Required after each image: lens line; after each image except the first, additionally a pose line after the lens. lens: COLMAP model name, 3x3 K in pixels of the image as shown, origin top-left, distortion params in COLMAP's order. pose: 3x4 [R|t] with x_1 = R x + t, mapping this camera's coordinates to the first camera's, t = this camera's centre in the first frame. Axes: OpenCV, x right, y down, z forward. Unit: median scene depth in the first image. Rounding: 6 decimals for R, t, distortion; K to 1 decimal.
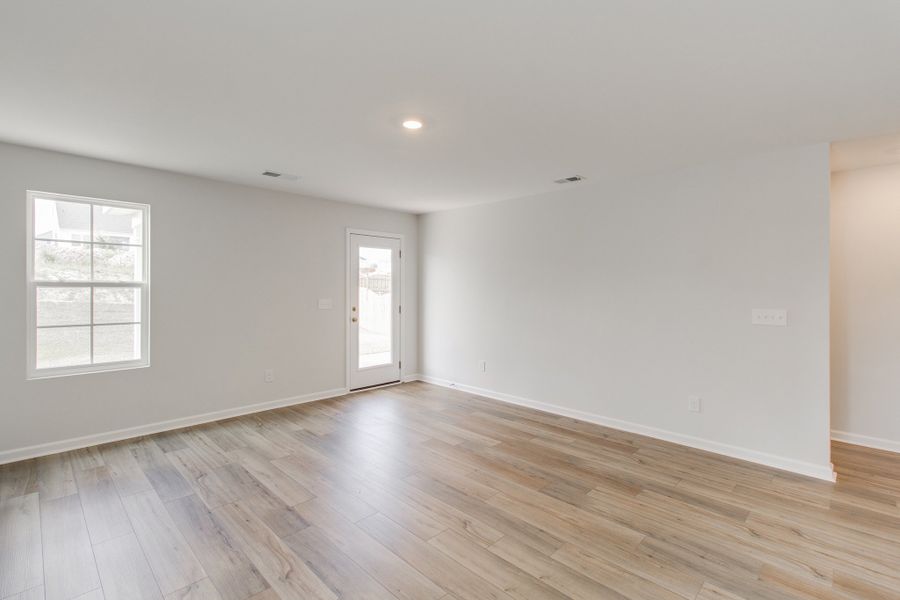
lens RADIAL K [[416.2, 0, 458.5], [0, 416.2, 301.5], [0, 0, 1]] dist [-0.001345, 0.002024]
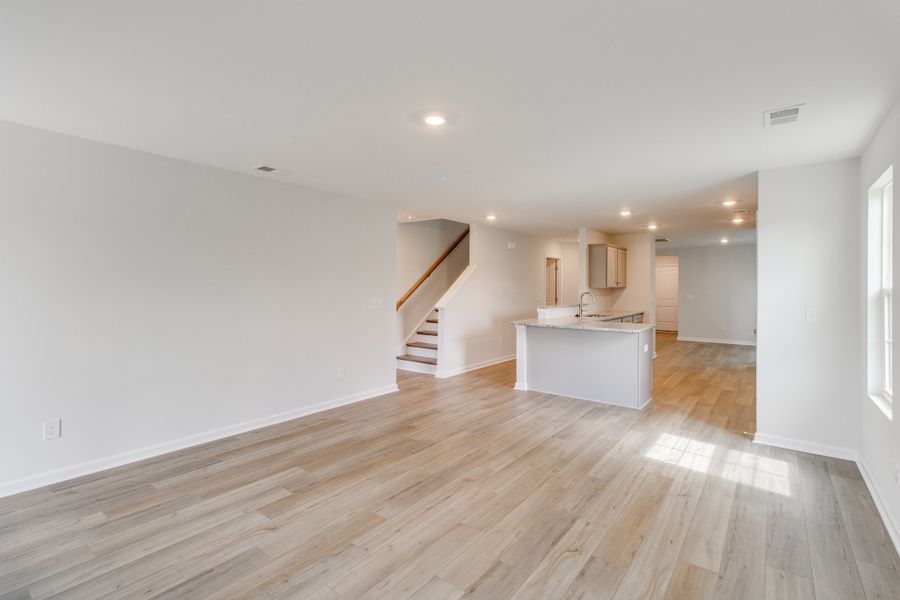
lens RADIAL K [[416.2, 0, 458.2], [0, 416.2, 282.6], [0, 0, 1]] dist [-0.001345, 0.002024]
pose [[-0.114032, 0.001481, 0.993476, -0.930321], [0.028599, 0.999589, 0.001792, -0.041115], [-0.993065, 0.028617, -0.114027, 0.890891]]
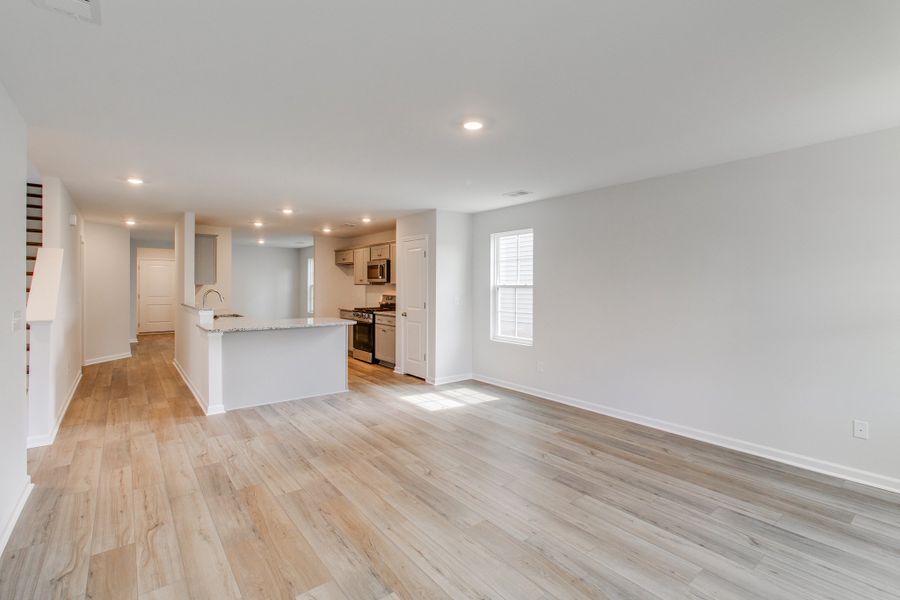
lens RADIAL K [[416.2, 0, 454.8], [0, 416.2, 287.4], [0, 0, 1]] dist [-0.001345, 0.002024]
pose [[-0.990724, -0.010494, 0.135482, -0.173543], [-0.005285, 0.999235, 0.038752, -0.060792], [-0.135785, 0.037676, -0.990022, 1.712419]]
